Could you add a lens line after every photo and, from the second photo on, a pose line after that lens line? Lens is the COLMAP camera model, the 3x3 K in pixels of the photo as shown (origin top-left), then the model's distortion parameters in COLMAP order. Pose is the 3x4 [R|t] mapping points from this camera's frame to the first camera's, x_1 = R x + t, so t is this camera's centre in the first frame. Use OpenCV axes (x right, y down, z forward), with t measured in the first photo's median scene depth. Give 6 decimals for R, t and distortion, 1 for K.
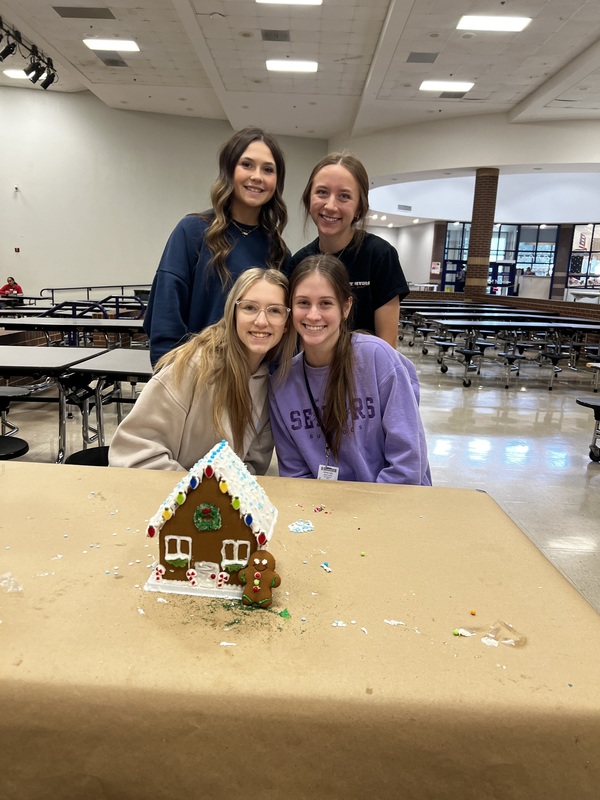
lens RADIAL K [[606.0, 0, 300.0], [0, 606.0, 400.0], [0, 0, 1]] dist [0.049363, -0.003032]
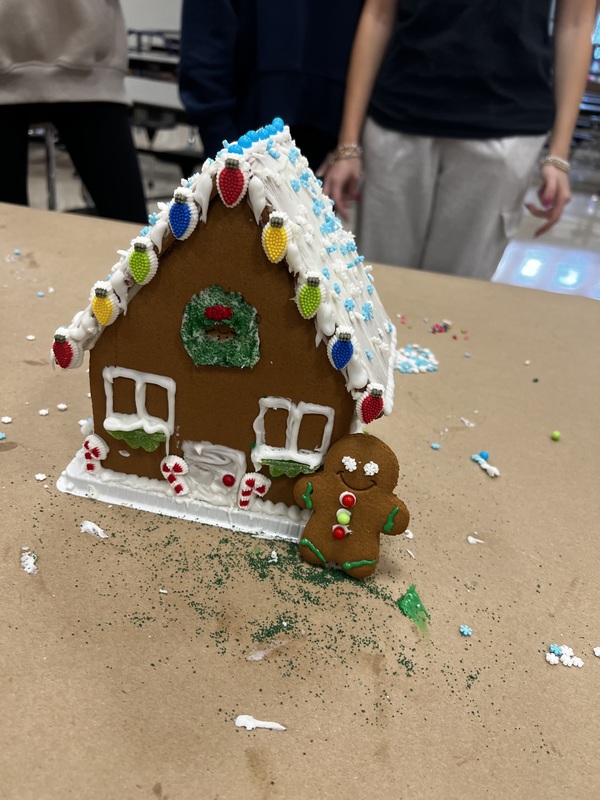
lens RADIAL K [[606.0, 0, 300.0], [0, 606.0, 400.0], [0, 0, 1]] dist [0.049363, -0.003032]
pose [[0.993931, 0.106044, -0.029243, -0.092709], [-0.091454, 0.944332, 0.316028, 0.116607], [0.061128, -0.311435, 0.948299, 0.660289]]
